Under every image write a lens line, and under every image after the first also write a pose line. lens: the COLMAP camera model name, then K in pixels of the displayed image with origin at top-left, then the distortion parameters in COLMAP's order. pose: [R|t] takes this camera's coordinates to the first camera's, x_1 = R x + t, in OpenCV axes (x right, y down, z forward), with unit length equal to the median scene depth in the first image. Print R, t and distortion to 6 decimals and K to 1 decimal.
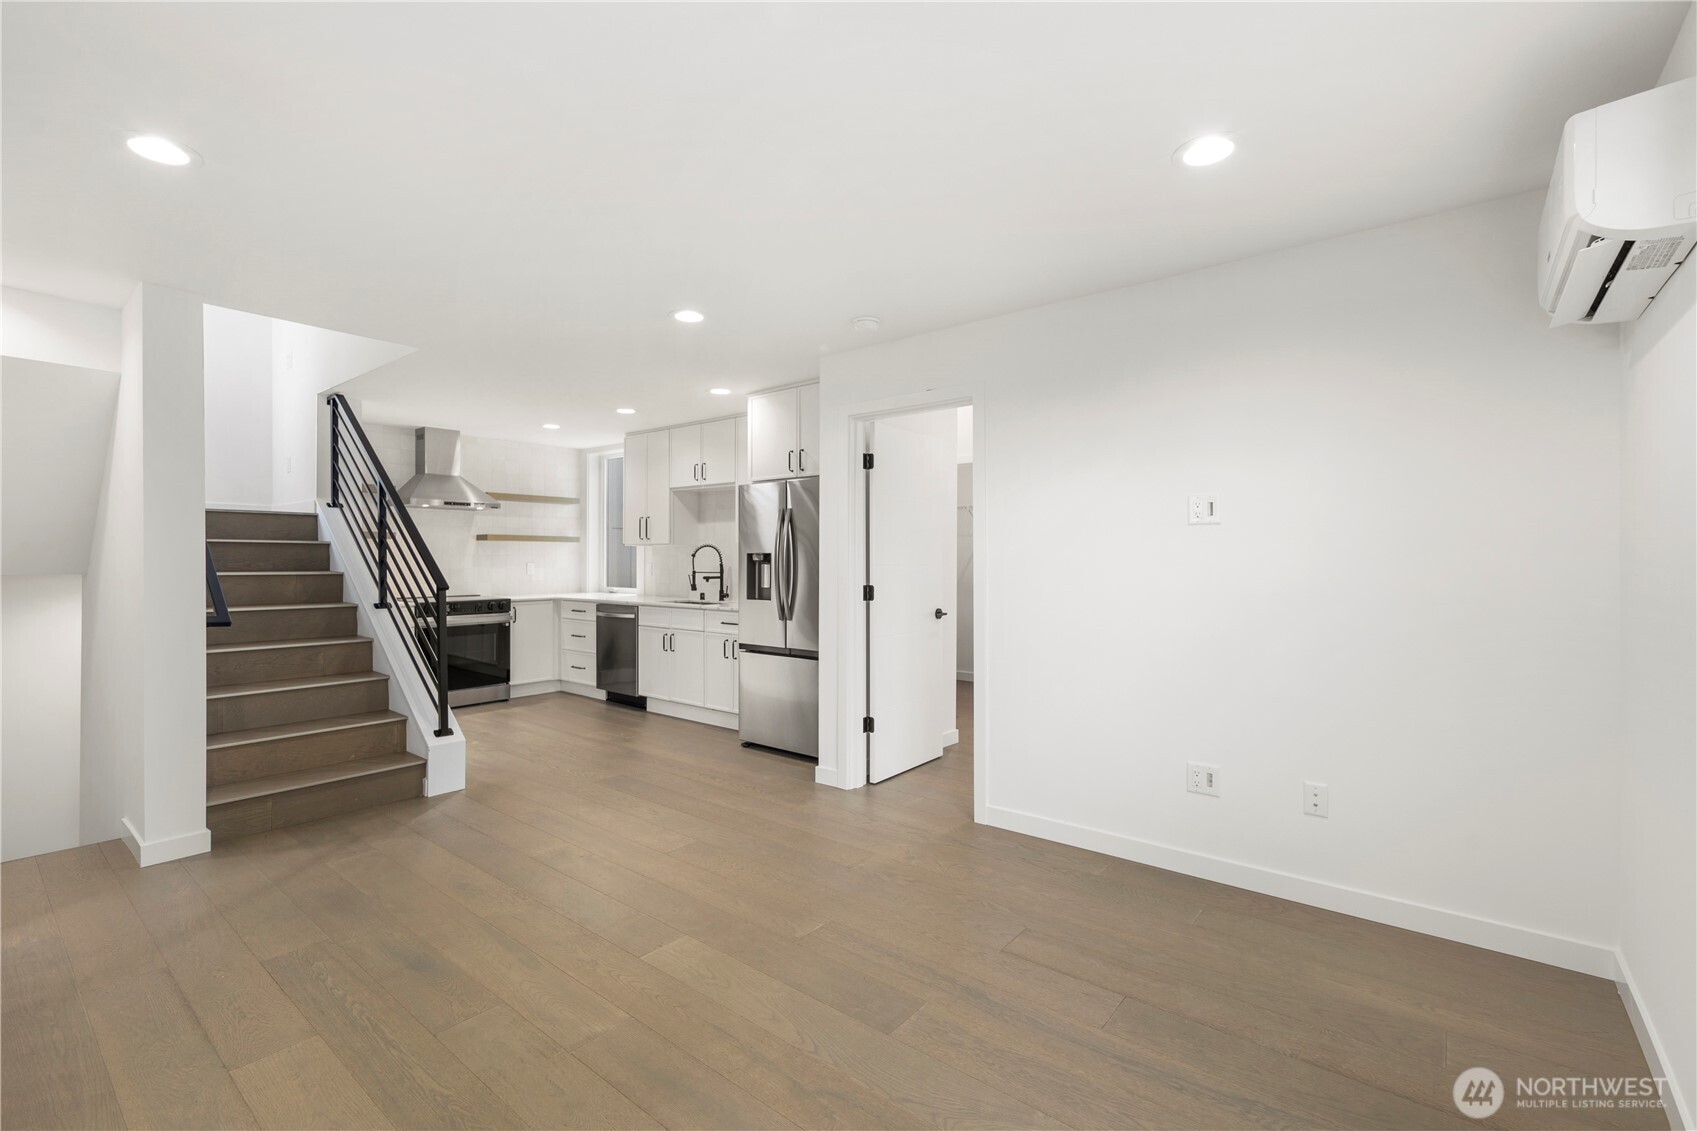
lens RADIAL K [[738.4, 0, 852.6], [0, 738.4, 558.8], [0, 0, 1]] dist [0.002736, -0.002649]
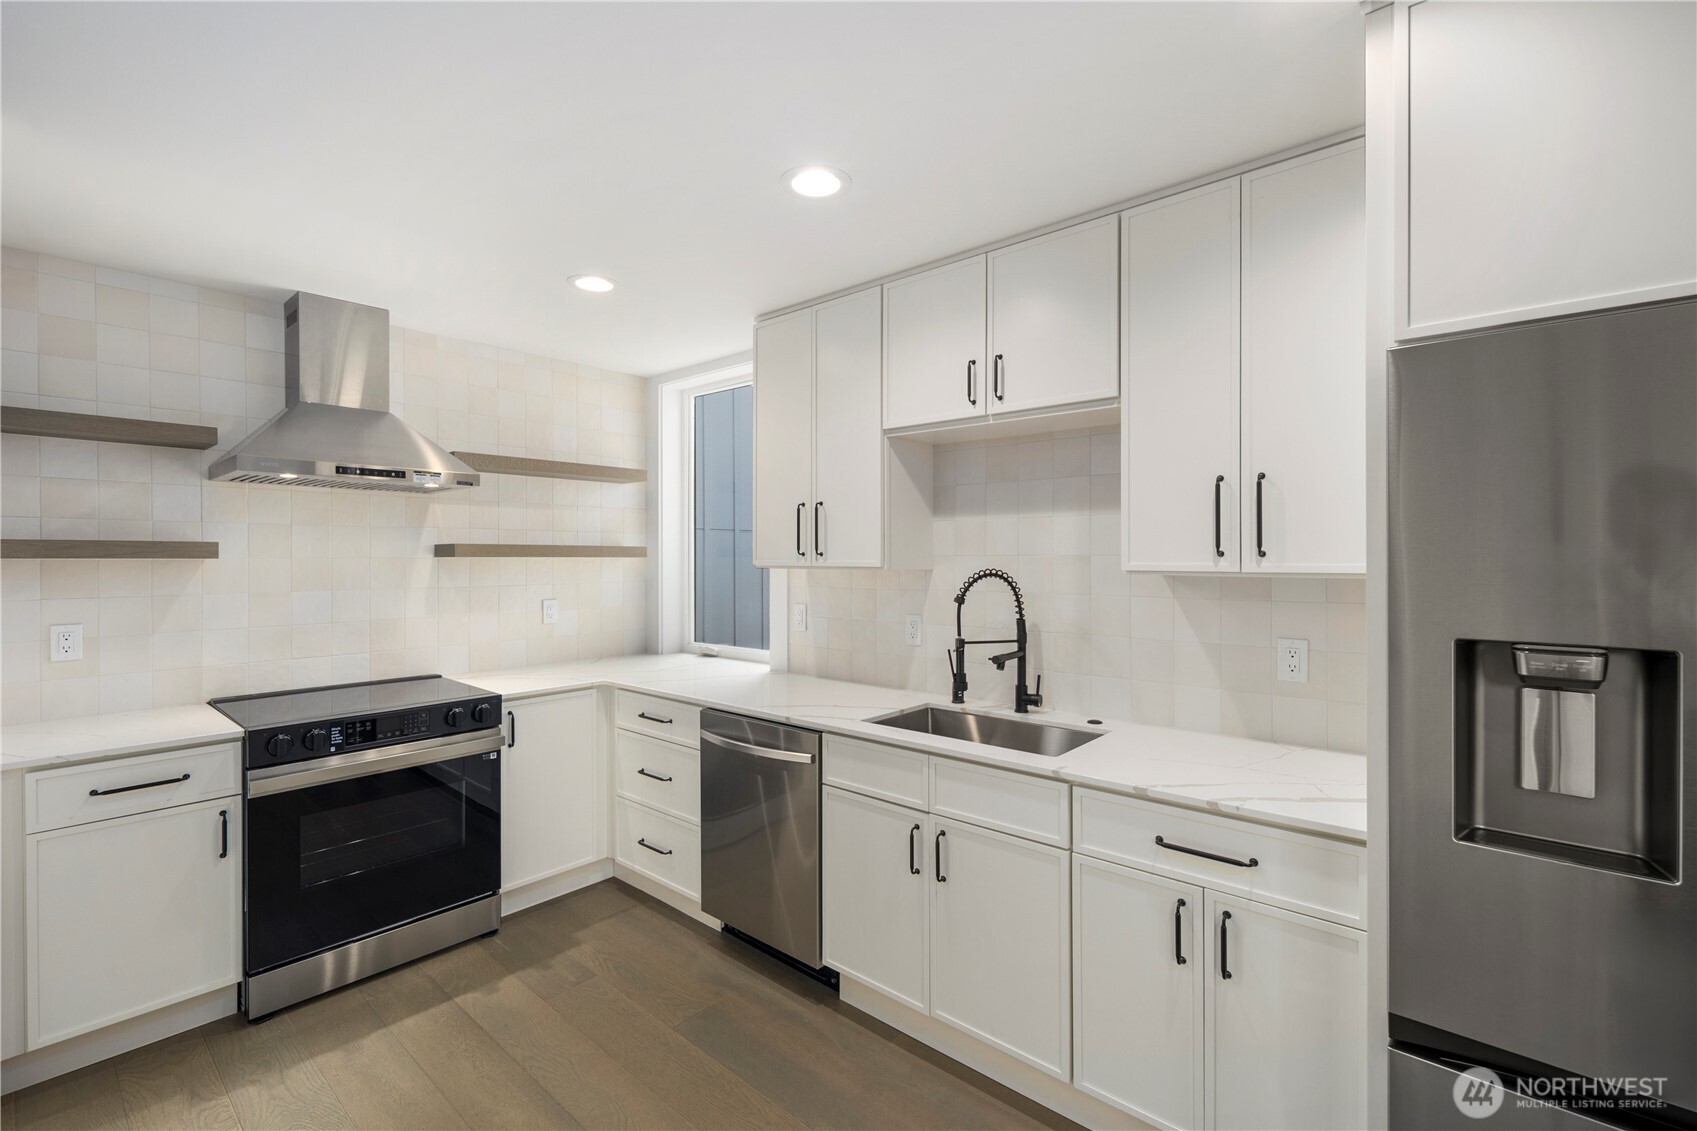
lens RADIAL K [[738.4, 0, 847.7], [0, 738.4, 555.7], [0, 0, 1]] dist [0.002736, -0.002649]
pose [[0.999194, -0.003221, -0.040020, -0.244581], [0.003169, 0.999994, -0.001367, -0.025585], [0.040024, 0.001239, 0.999198, 0.579109]]
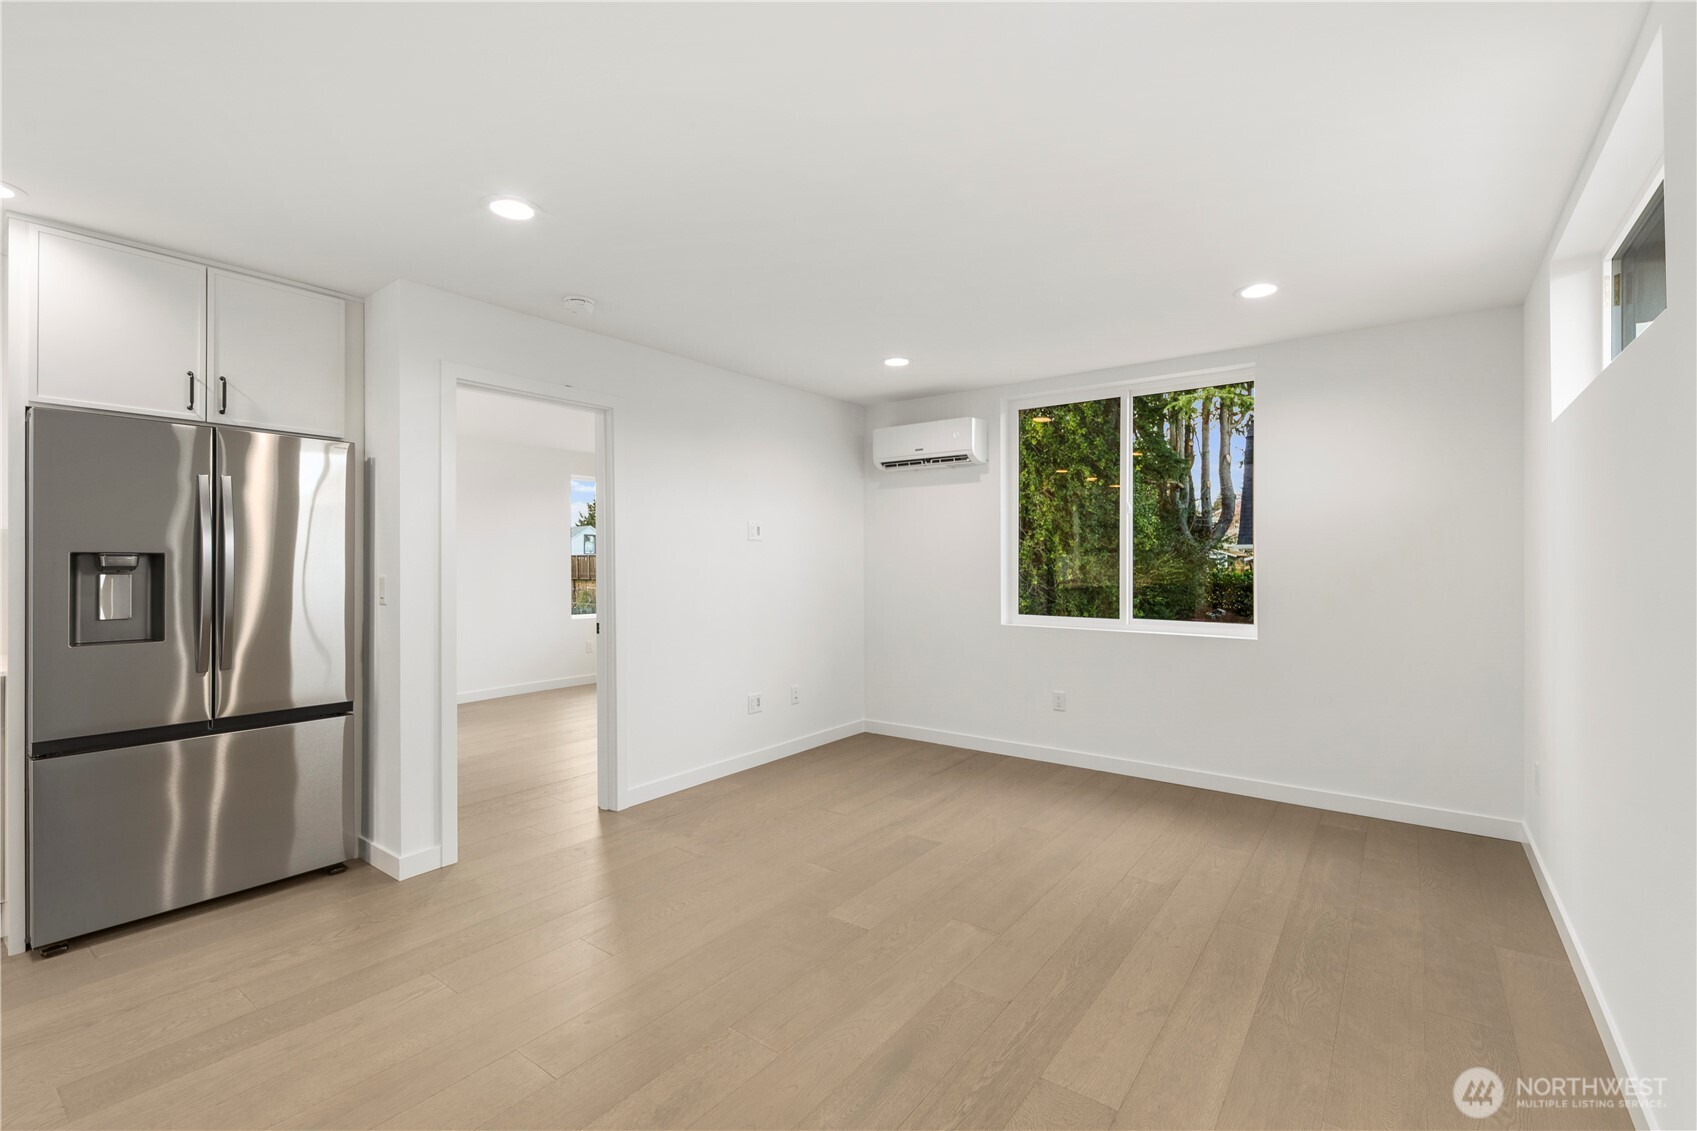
lens RADIAL K [[738.4, 0, 851.4], [0, 738.4, 564.5], [0, 0, 1]] dist [0.002736, -0.002649]
pose [[-0.033161, -0.001965, 0.999448, -0.490954], [0.003380, 0.999992, 0.002078, 0.000812], [-0.999444, 0.003447, -0.033154, 0.379647]]
